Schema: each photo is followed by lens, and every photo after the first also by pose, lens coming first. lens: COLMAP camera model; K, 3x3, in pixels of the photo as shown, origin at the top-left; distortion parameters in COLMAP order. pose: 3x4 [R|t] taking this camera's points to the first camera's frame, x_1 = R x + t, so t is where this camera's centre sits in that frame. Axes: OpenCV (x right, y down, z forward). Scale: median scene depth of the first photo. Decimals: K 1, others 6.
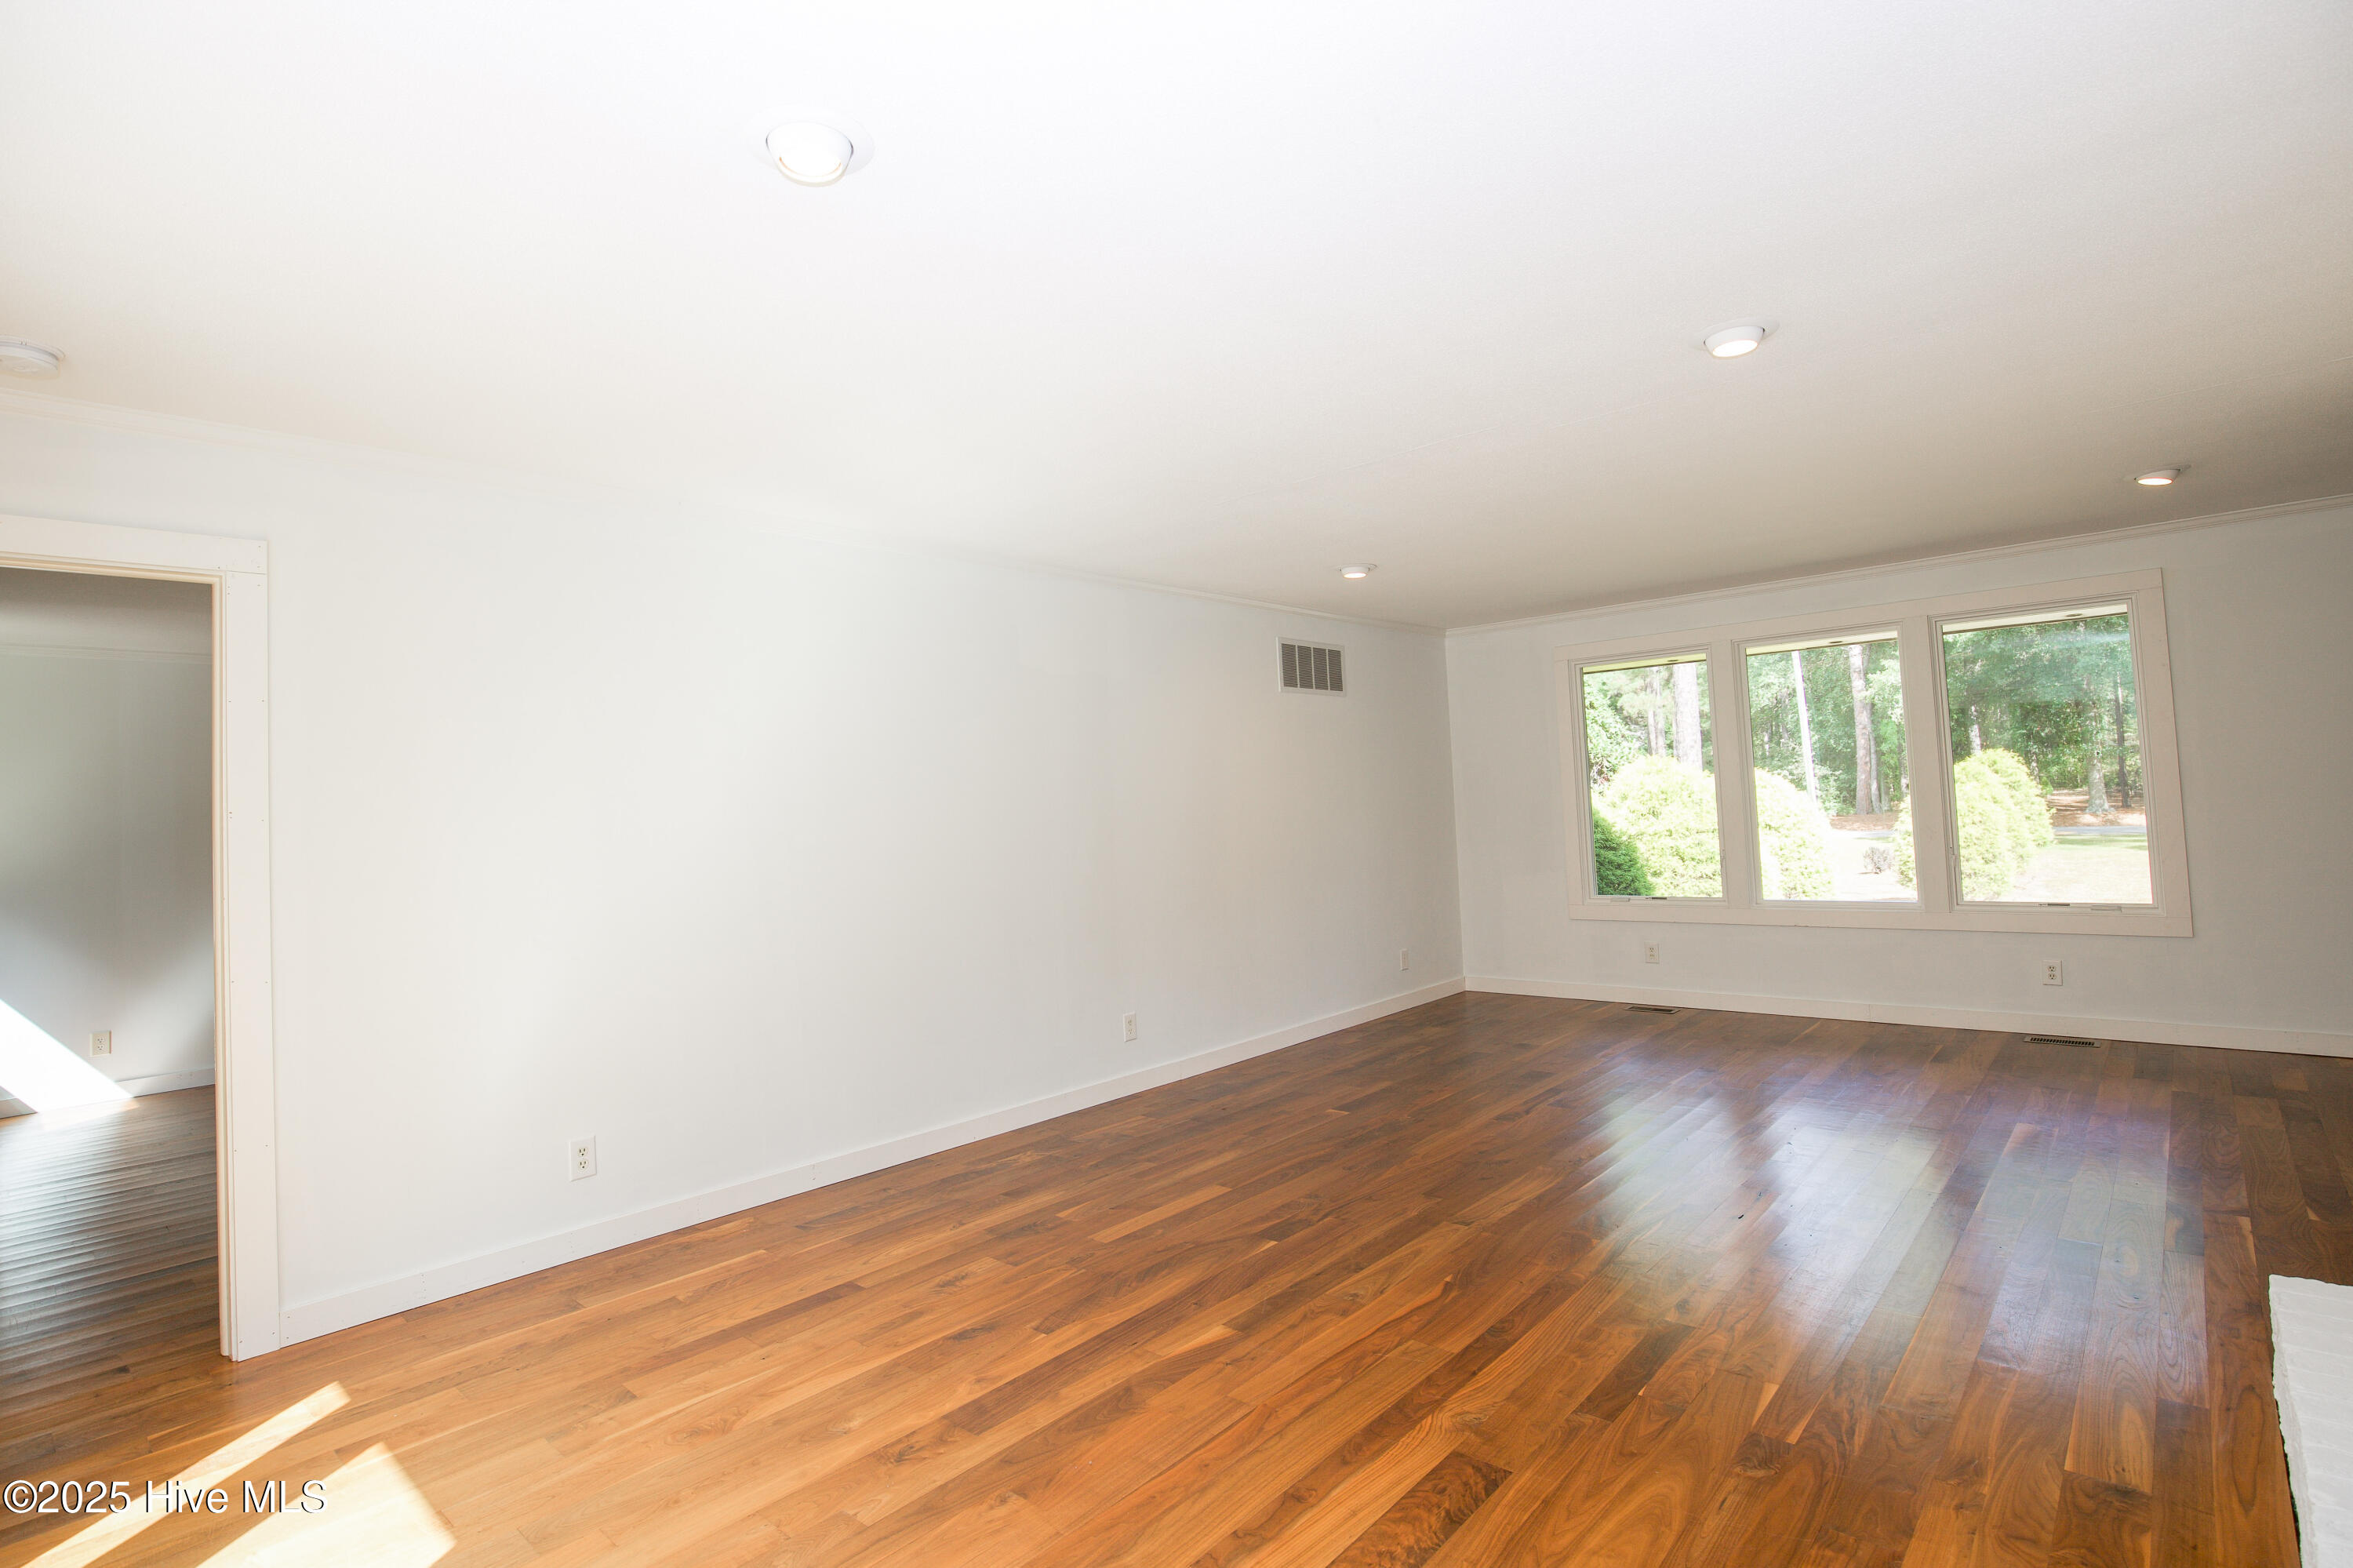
lens RADIAL K [[1169.4, 0, 1164.8], [0, 1169.4, 789.0], [0, 0, 1]] dist [-0.026707, 0.000823]
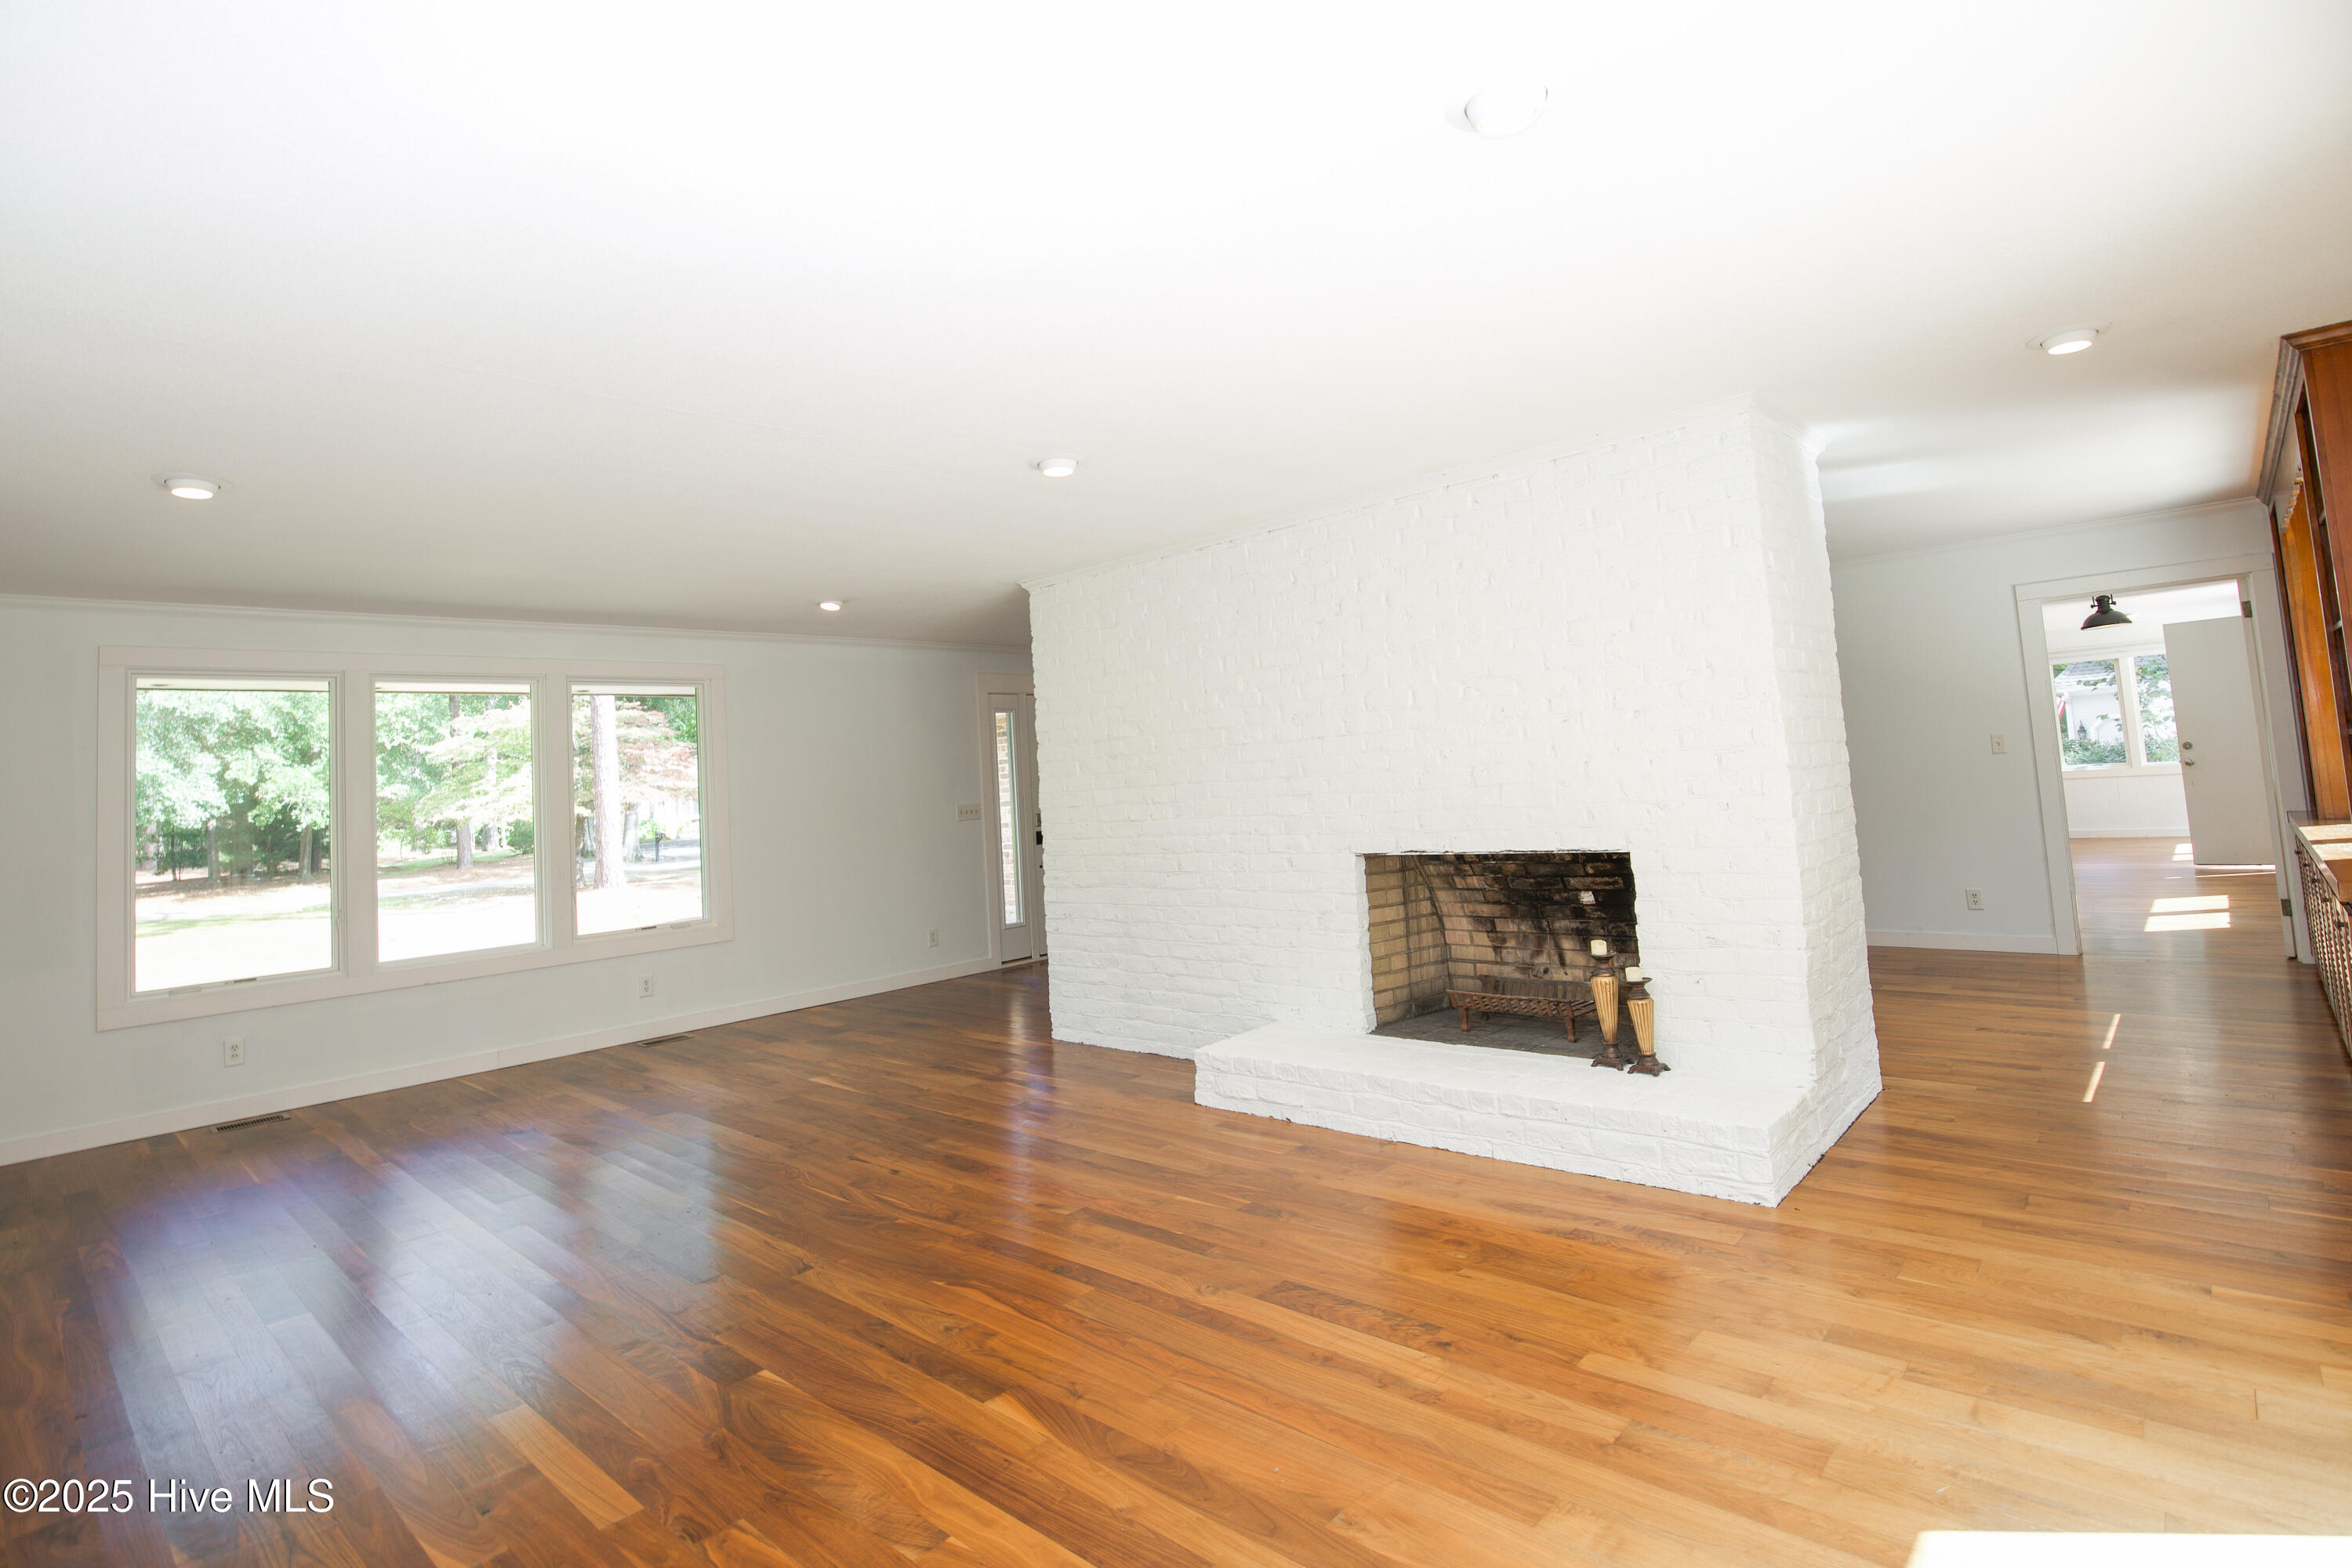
lens RADIAL K [[1157.6, 0, 1148.6], [0, 1157.6, 768.5], [0, 0, 1]] dist [-0.032854, 0.001404]
pose [[0.012303, 0.058565, 0.998208, -0.737776], [0.047836, 0.997106, -0.059090, 0.051061], [-0.998779, 0.048477, 0.009466, 0.776449]]
